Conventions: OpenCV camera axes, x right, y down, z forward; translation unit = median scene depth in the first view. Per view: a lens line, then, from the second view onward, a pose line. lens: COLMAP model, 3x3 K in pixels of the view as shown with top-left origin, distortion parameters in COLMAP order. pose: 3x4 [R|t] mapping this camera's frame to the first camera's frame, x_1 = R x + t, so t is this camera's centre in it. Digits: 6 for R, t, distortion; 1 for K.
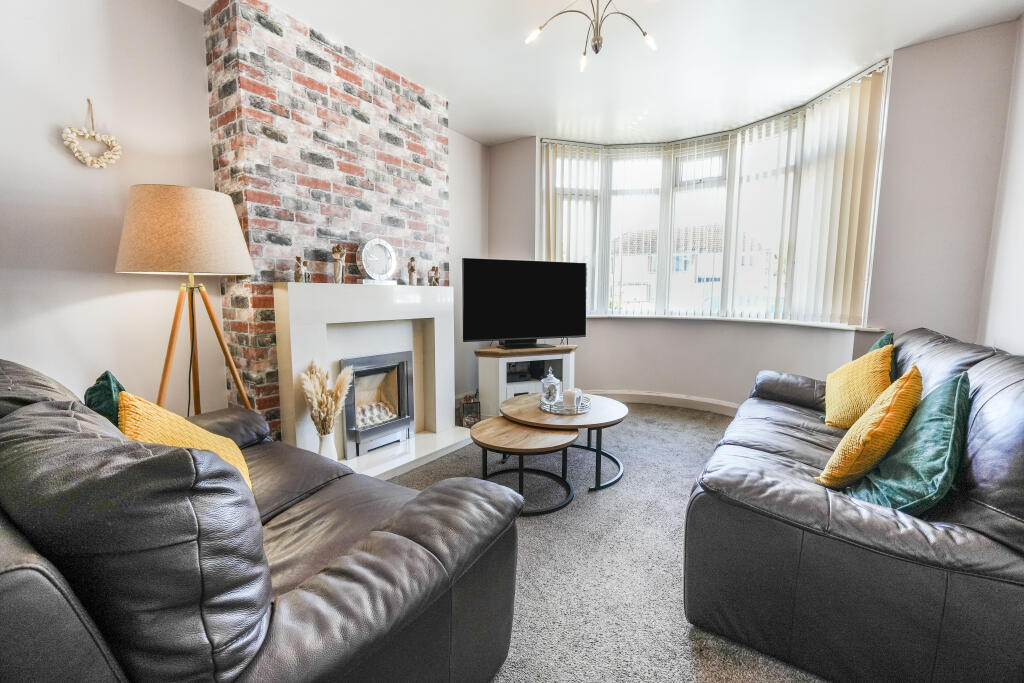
lens RADIAL K [[429.4, 0, 515.3], [0, 429.4, 343.5], [0, 0, 1]] dist [-0.002260, 0.001505]
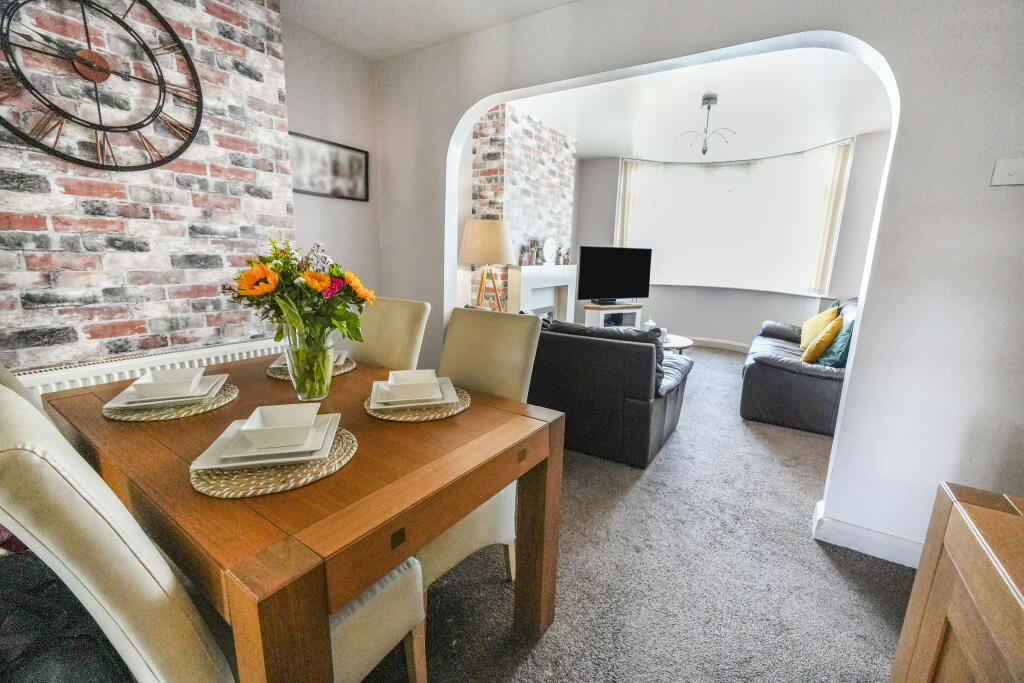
lens RADIAL K [[429.4, 0, 514.3], [0, 429.4, 344.4], [0, 0, 1]] dist [-0.002260, 0.001505]
pose [[0.999079, 0.013302, 0.040801, -0.434925], [-0.017300, 0.994912, 0.099251, 0.005699], [-0.039273, -0.099866, 0.994226, -0.586444]]
